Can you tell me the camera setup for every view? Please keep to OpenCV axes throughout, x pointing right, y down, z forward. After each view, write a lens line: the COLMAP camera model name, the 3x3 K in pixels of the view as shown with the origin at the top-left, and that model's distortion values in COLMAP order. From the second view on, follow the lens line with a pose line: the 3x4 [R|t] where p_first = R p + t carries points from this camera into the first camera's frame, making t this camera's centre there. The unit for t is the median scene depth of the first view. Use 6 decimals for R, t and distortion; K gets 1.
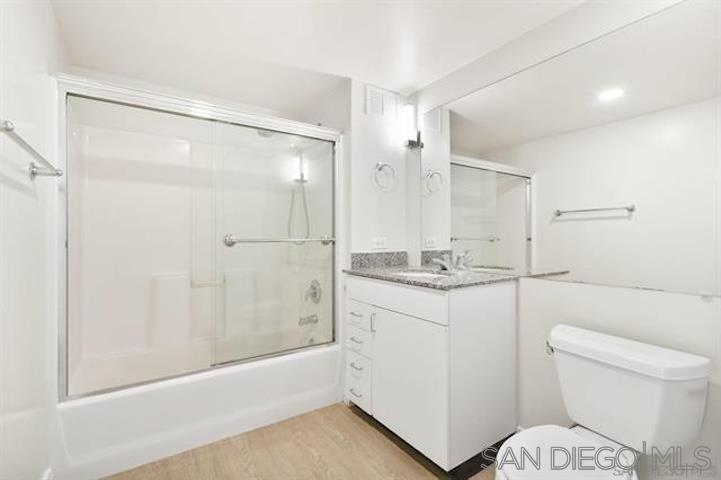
lens RADIAL K [[333.3, 0, 362.1], [0, 333.3, 239.0], [0, 0, 1]] dist [-0.008702, 0.001235]
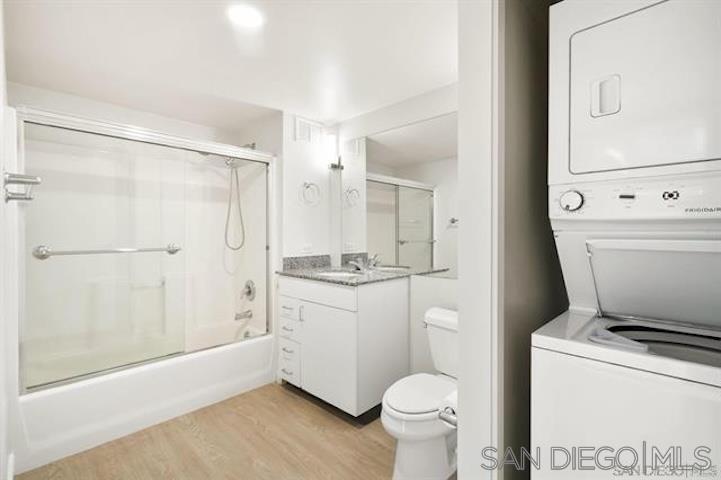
lens RADIAL K [[333.3, 0, 362.4], [0, 333.3, 238.3], [0, 0, 1]] dist [-0.008702, 0.001235]
pose [[0.977251, -0.000172, 0.212087, -0.007866], [-0.001962, 0.999950, 0.009849, -0.039507], [-0.212078, -0.010041, 0.977201, -0.240068]]
